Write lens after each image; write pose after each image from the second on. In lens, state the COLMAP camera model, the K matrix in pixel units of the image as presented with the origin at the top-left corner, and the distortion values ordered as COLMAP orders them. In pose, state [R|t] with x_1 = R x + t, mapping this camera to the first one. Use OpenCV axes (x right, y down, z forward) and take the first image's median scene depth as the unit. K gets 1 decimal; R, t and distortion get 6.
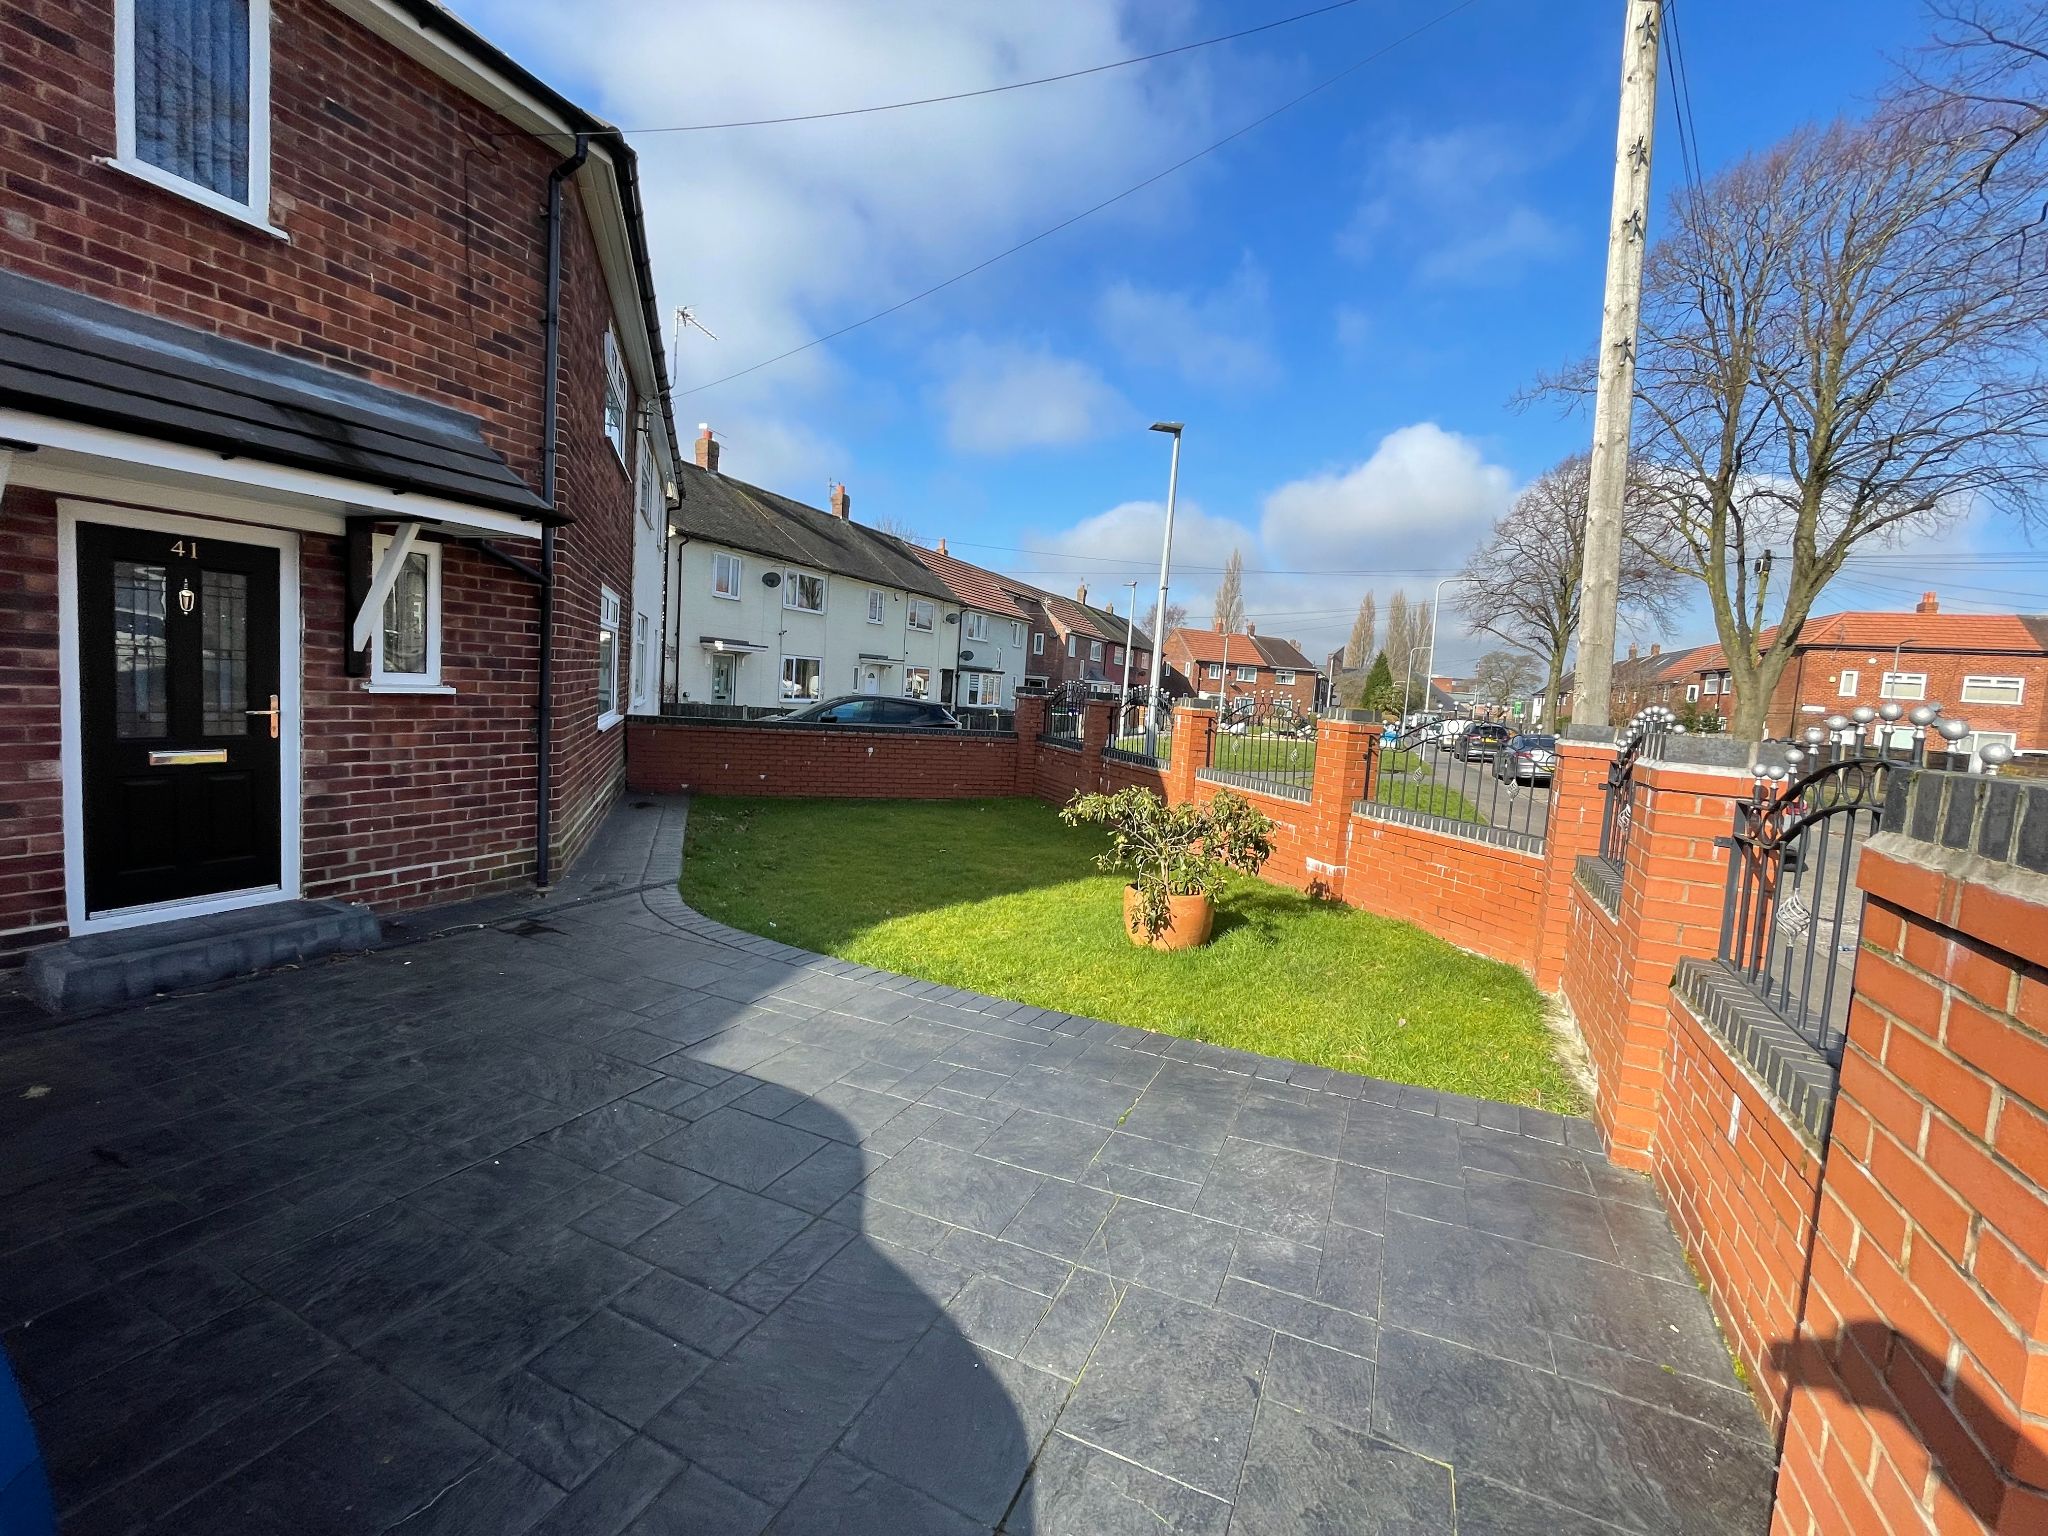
lens RADIAL K [[825.7, 0, 1023.9], [0, 825.7, 746.7], [0, 0, 1]] dist [-0.000832, -0.000189]
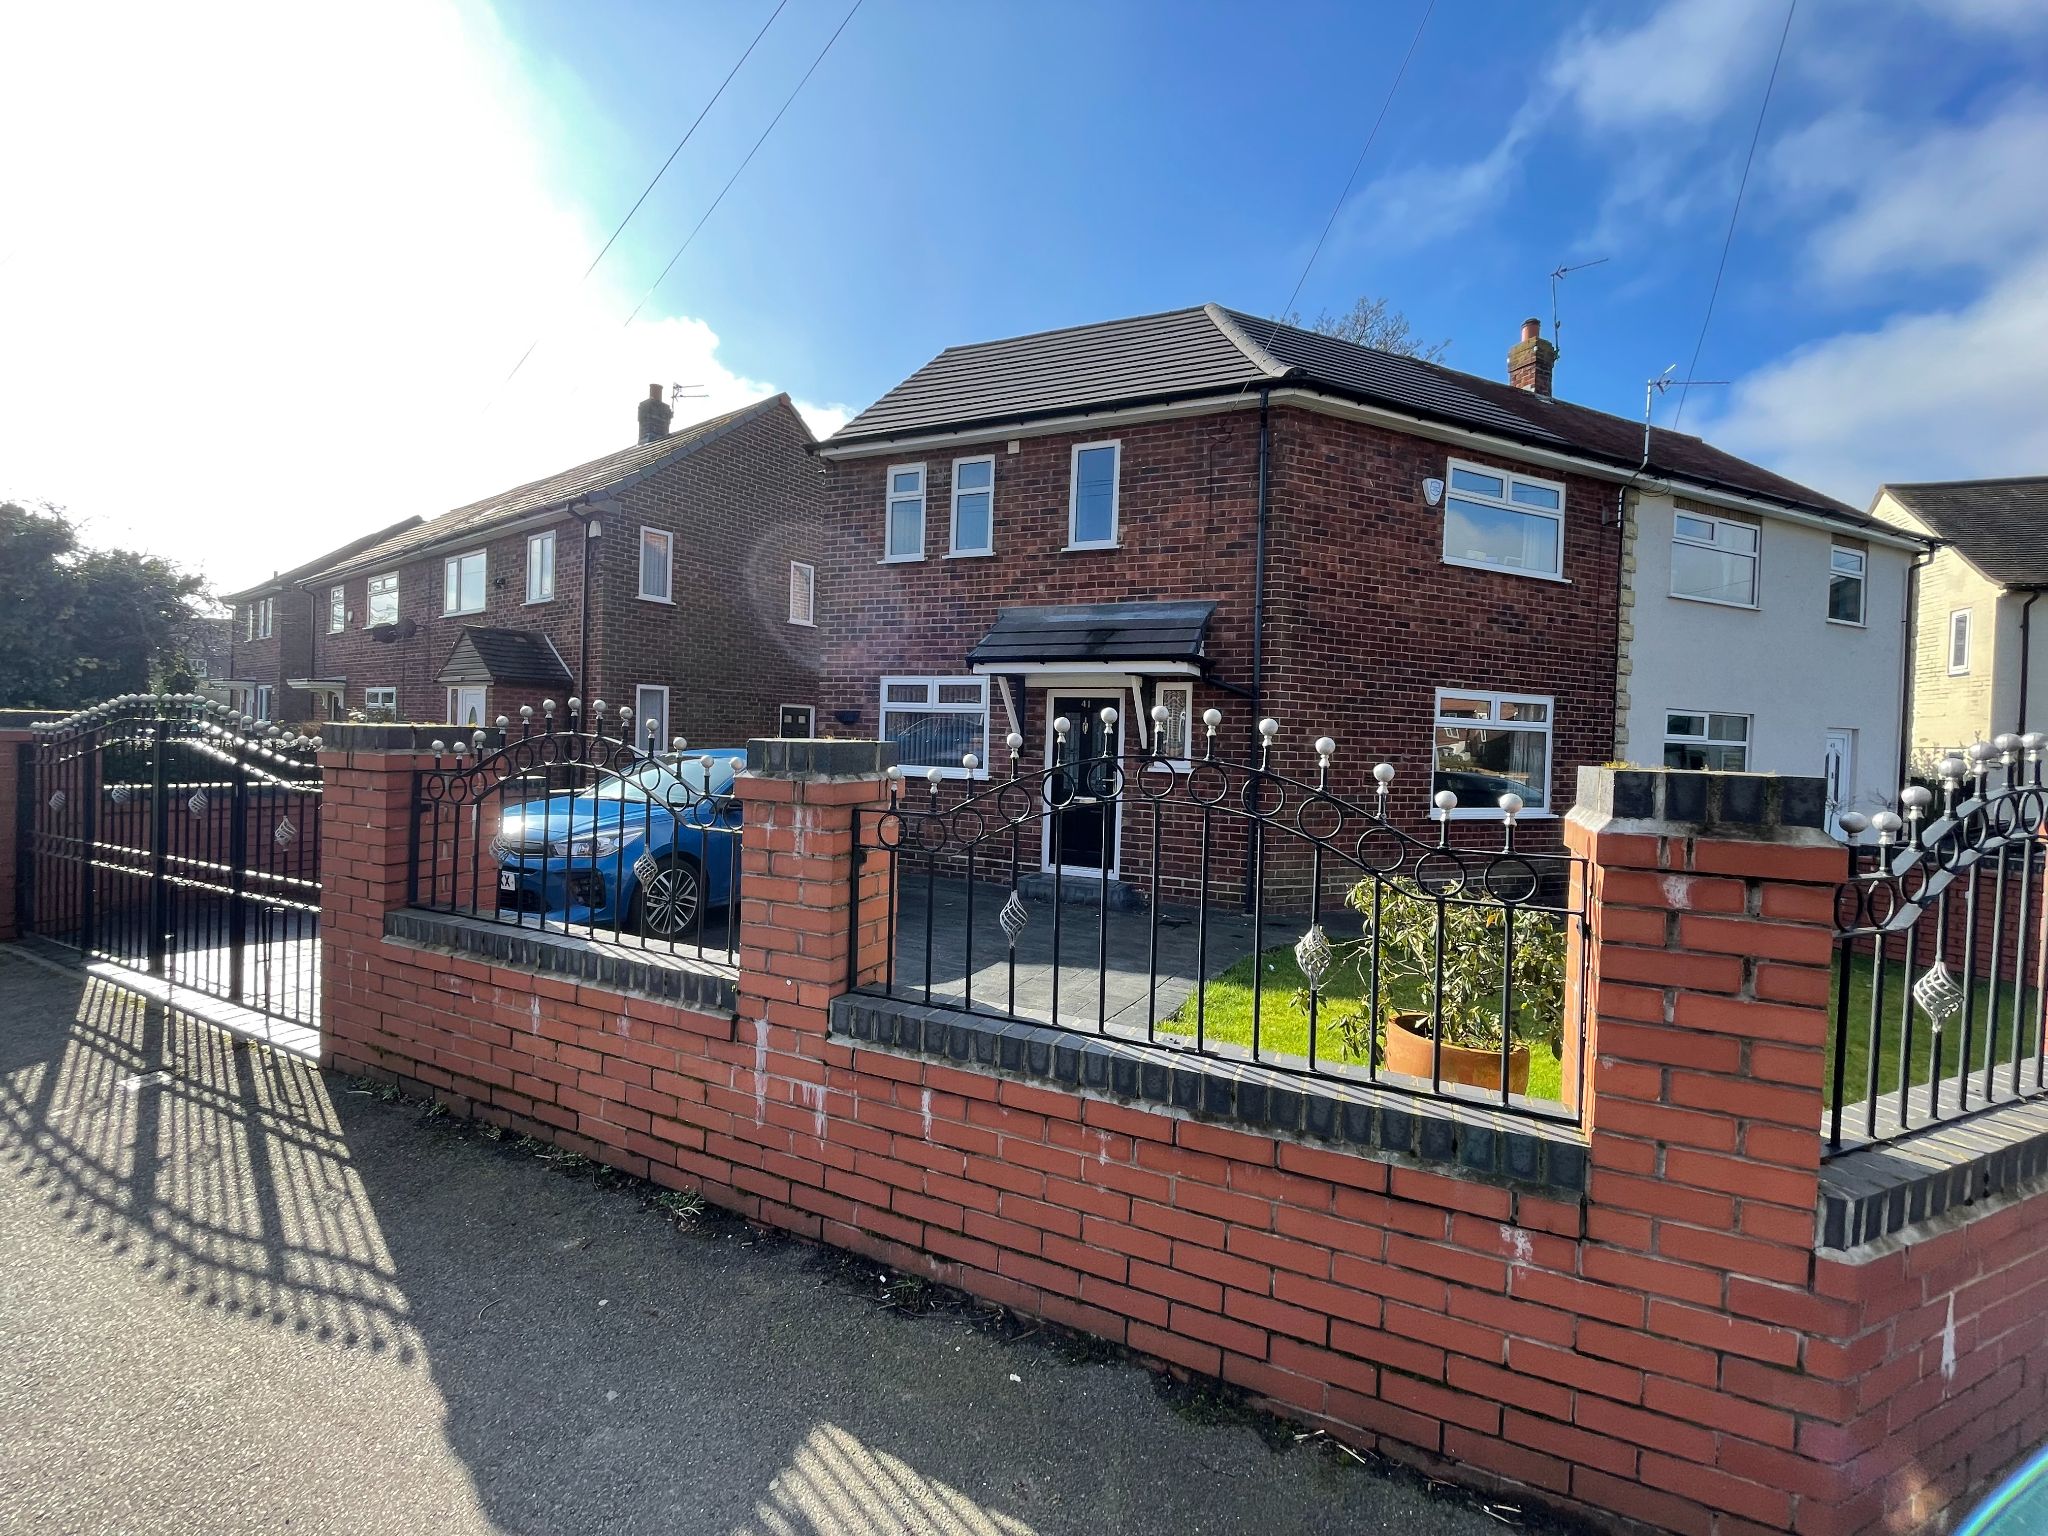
lens RADIAL K [[825.7, 0, 1023.9], [0, 825.7, 746.7], [0, 0, 1]] dist [-0.000832, -0.000189]
pose [[0.032148, -0.053249, -0.998064, 0.829393], [-0.107623, 0.992589, -0.056423, 0.009644], [0.993672, 0.109228, 0.026179, 0.573709]]
